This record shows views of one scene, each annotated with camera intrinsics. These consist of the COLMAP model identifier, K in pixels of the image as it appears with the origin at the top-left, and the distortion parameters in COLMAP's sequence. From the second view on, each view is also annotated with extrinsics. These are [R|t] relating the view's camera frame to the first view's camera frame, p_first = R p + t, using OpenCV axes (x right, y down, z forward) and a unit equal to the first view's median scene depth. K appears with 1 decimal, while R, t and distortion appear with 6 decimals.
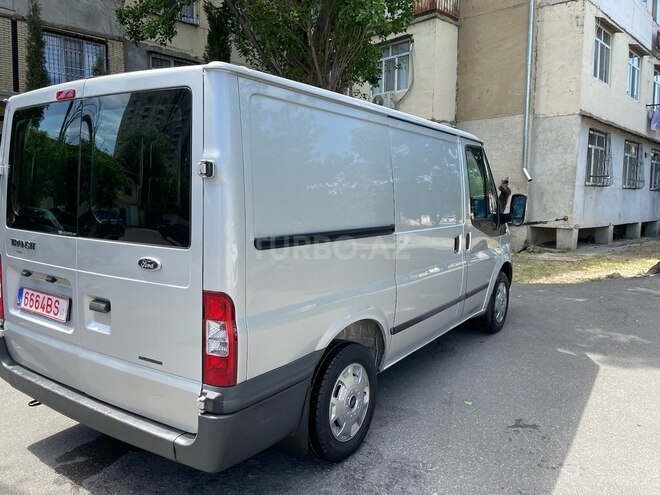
lens RADIAL K [[501.0, 0, 331.9], [0, 501.0, 250.1], [0, 0, 1]] dist [0.085241, -0.109294]
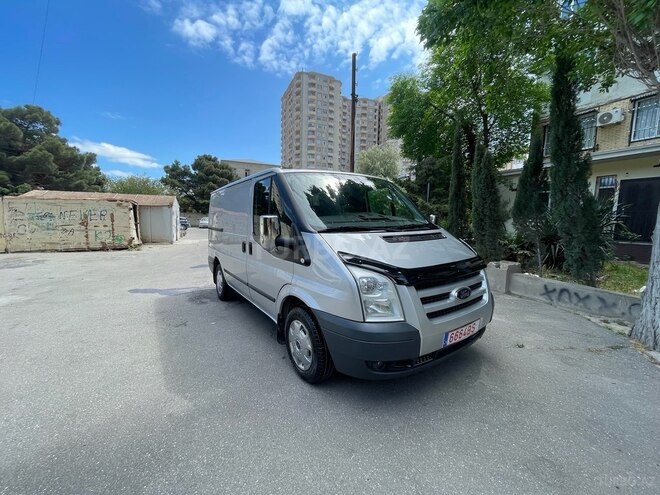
lens RADIAL K [[267.5, 0, 333.0], [0, 267.5, 242.5], [0, 0, 1]] dist [-0.005870, 0.000049]
pose [[-0.354605, 0.073080, -0.932156, 1.158353], [-0.110582, 0.986666, 0.119420, -0.197958], [0.928454, 0.145427, -0.341795, 1.902820]]
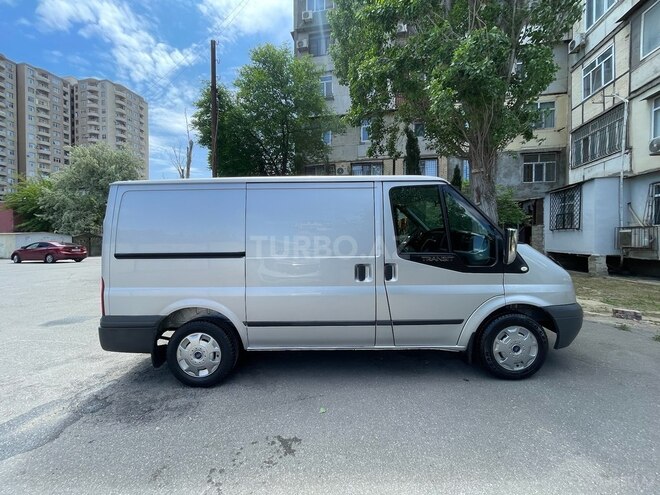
lens RADIAL K [[267.3, 0, 329.4], [0, 267.3, 244.3], [0, 0, 1]] dist [-0.001165, 0.000098]
pose [[0.551890, 0.007658, -0.833882, 0.880847], [-0.077329, 0.996119, -0.042031, -0.056498], [0.830324, 0.087680, 0.550340, 0.719766]]
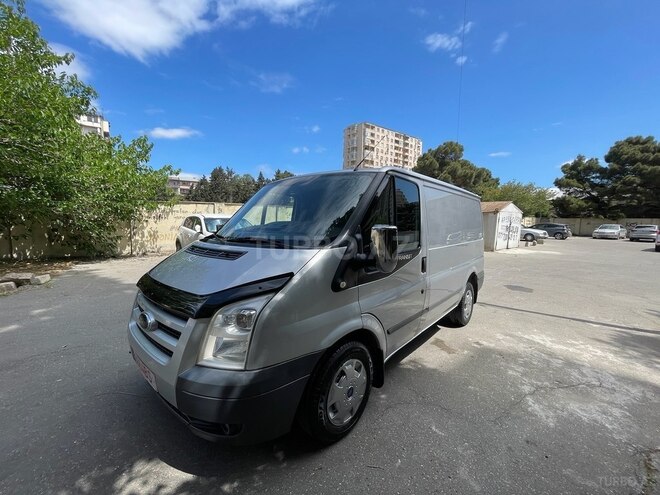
lens RADIAL K [[267.3, 0, 329.4], [0, 267.3, 244.3], [0, 0, 1]] dist [-0.001165, 0.000098]
pose [[-0.990428, -0.034220, 0.133725, 0.030743], [-0.007114, 0.980149, 0.198133, -0.289843], [-0.137850, 0.195286, -0.971010, 2.421696]]
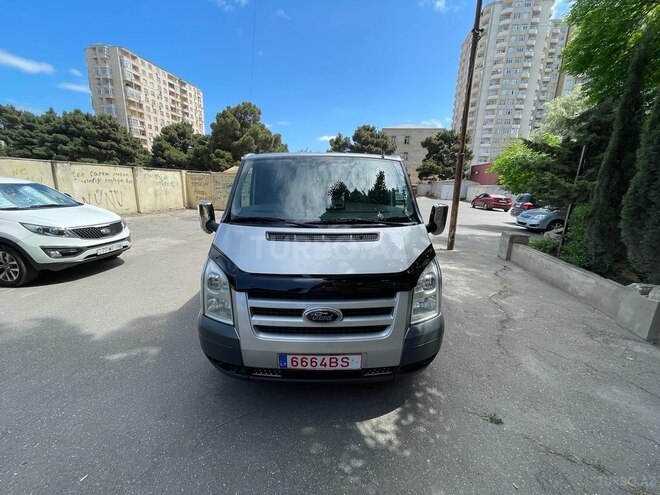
lens RADIAL K [[267.3, 0, 329.4], [0, 267.3, 244.3], [0, 0, 1]] dist [-0.001165, 0.000098]
pose [[-0.818077, 0.098656, -0.566584, 0.721808], [-0.091953, 0.950065, 0.298197, -0.315146], [0.567711, 0.296047, -0.768154, 2.345633]]
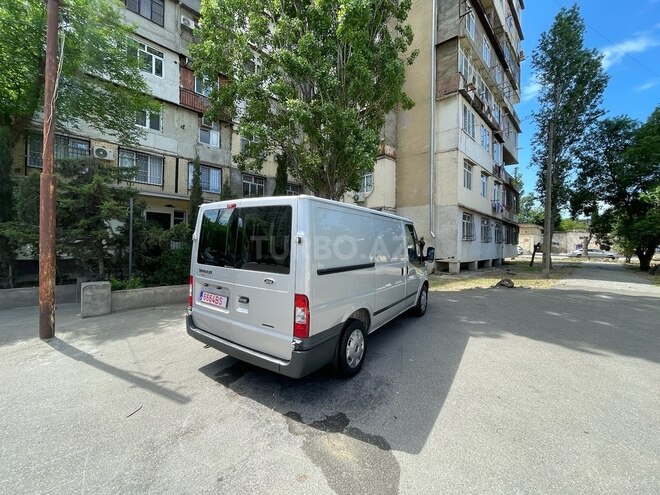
lens RADIAL K [[267.3, 0, 329.4], [0, 267.3, 244.3], [0, 0, 1]] dist [-0.001165, 0.000098]
pose [[0.999975, 0.006887, -0.001736, -0.062455], [-0.007030, 0.994598, -0.103559, -0.009926], [0.001014, 0.103568, 0.994622, -0.124222]]
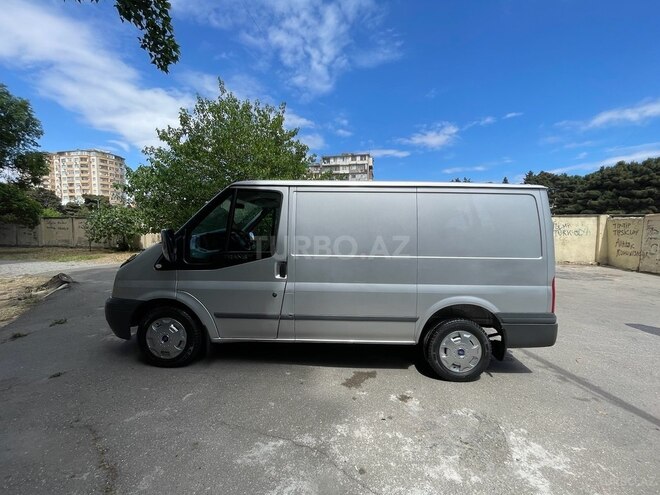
lens RADIAL K [[267.3, 0, 329.4], [0, 267.3, 244.3], [0, 0, 1]] dist [-0.001165, 0.000098]
pose [[-0.539352, -0.058710, 0.840032, -0.901013], [0.076859, 0.989971, 0.118537, -0.232933], [-0.838566, 0.128497, -0.529430, 1.916154]]
